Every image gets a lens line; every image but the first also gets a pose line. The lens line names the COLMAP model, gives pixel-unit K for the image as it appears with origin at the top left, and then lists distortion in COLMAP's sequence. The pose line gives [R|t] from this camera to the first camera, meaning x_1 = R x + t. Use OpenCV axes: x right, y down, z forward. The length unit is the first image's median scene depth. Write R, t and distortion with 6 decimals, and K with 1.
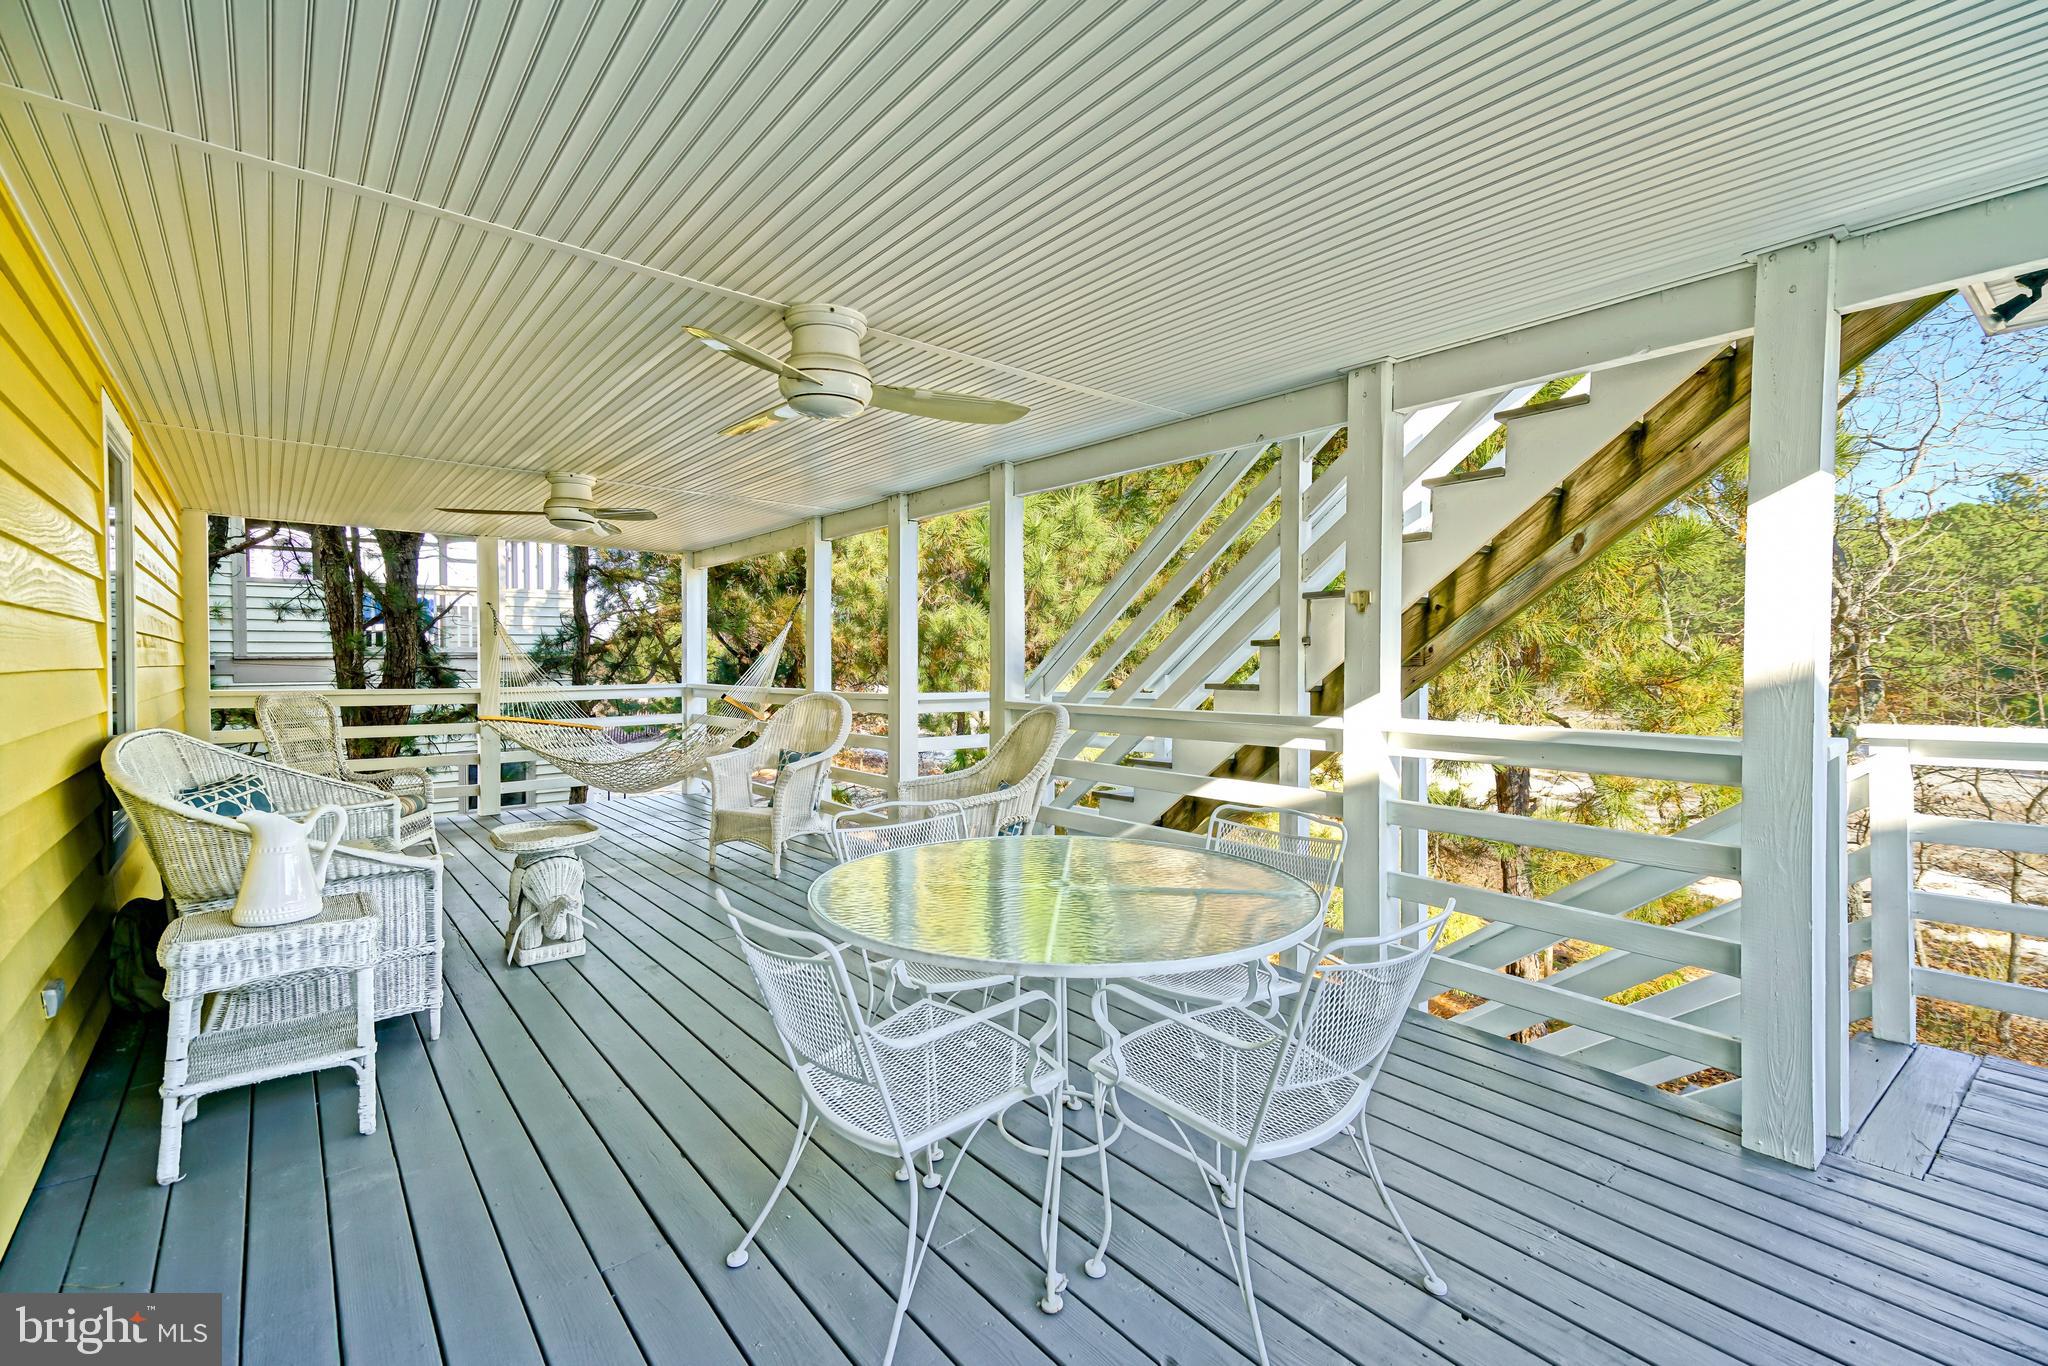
lens RADIAL K [[885.9, 0, 1024.0], [0, 885.9, 683.0], [0, 0, 1]] dist [0.034906, 0.000058]
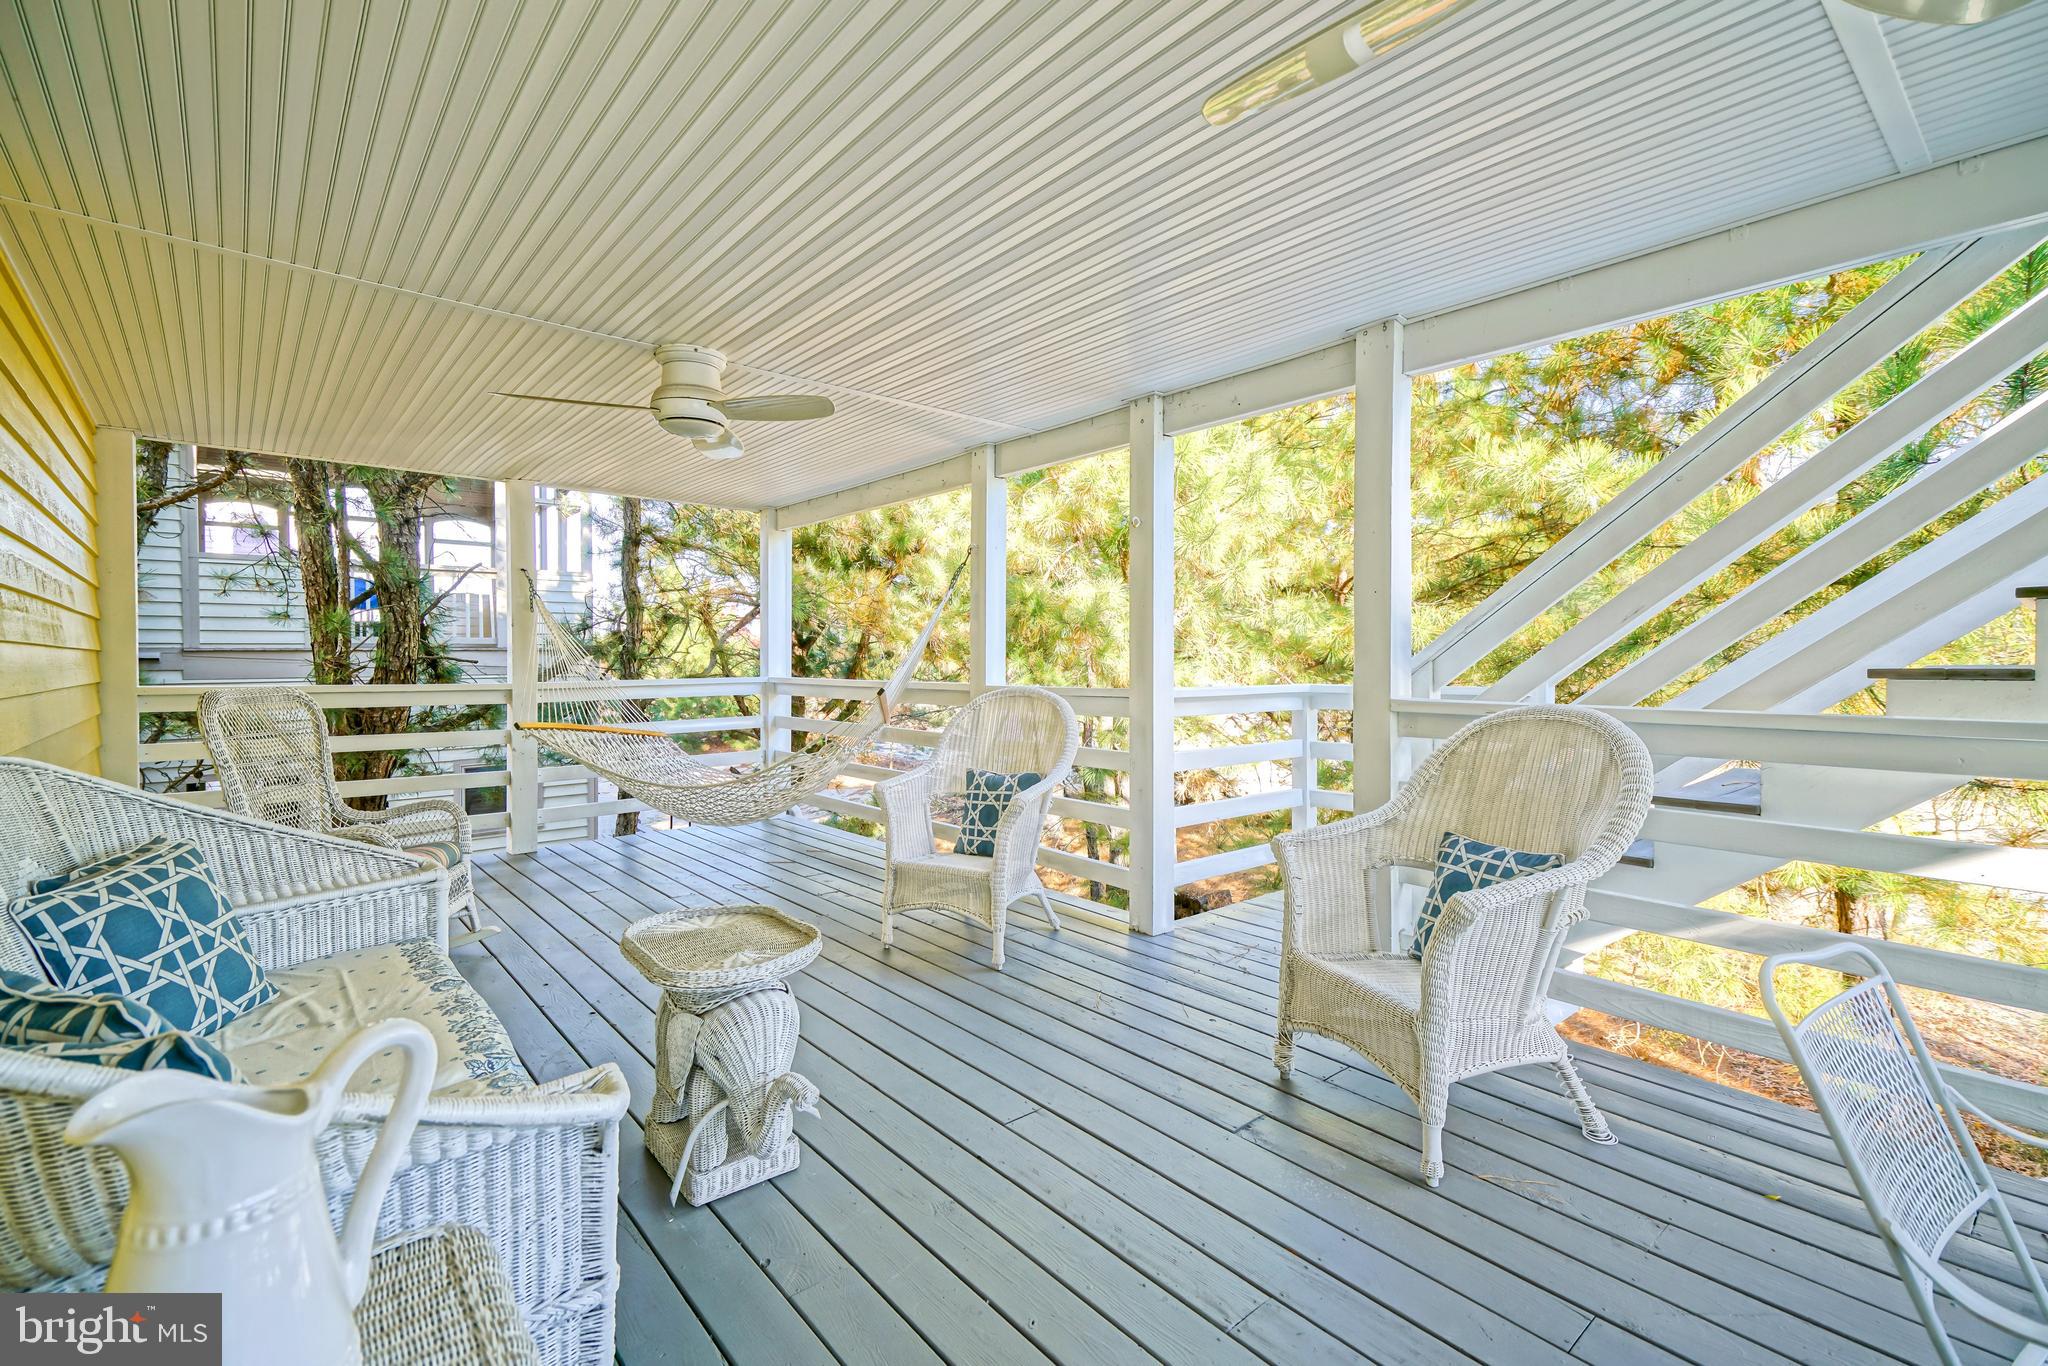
lens RADIAL K [[966.2, 0, 1070.5], [0, 966.2, 672.7], [0, 0, 1]] dist [0.038621, 0.000435]
pose [[0.999950, -0.002028, 0.009788, -0.188121], [0.002100, 0.999971, -0.007365, 0.004807], [-0.009772, 0.007385, 0.999925, 0.229963]]
